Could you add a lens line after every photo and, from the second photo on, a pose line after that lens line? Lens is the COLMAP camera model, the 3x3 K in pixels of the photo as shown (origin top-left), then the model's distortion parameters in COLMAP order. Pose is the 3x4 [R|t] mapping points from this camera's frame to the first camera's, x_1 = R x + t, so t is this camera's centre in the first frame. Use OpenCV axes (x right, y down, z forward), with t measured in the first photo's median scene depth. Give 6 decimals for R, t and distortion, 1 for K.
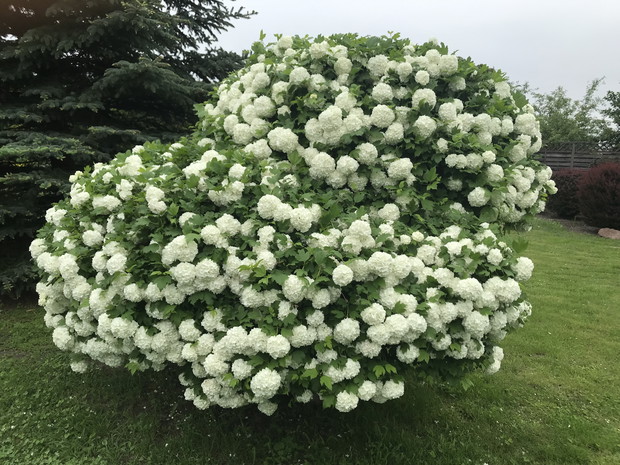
lens RADIAL K [[525.0, 0, 308.5], [0, 525.0, 232.9], [0, 0, 1]] dist [0.045650, -0.033646]
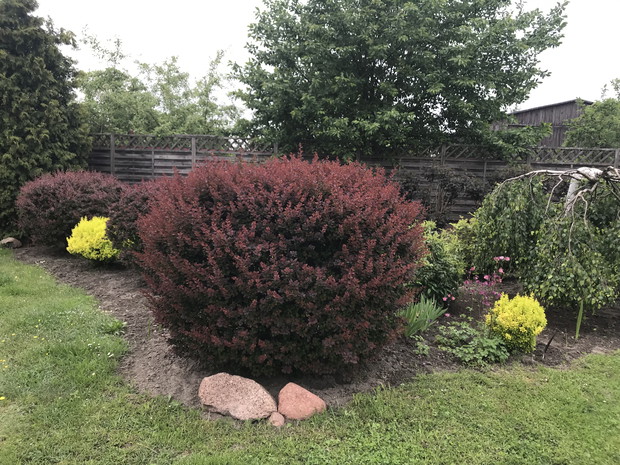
lens RADIAL K [[525.0, 0, 310.3], [0, 525.0, 233.3], [0, 0, 1]] dist [0.045650, -0.033646]
pose [[0.820734, -0.075712, 0.566272, 0.277285], [0.085133, 0.996321, 0.009822, -0.055826], [-0.564932, 0.040147, 0.824160, 0.454282]]
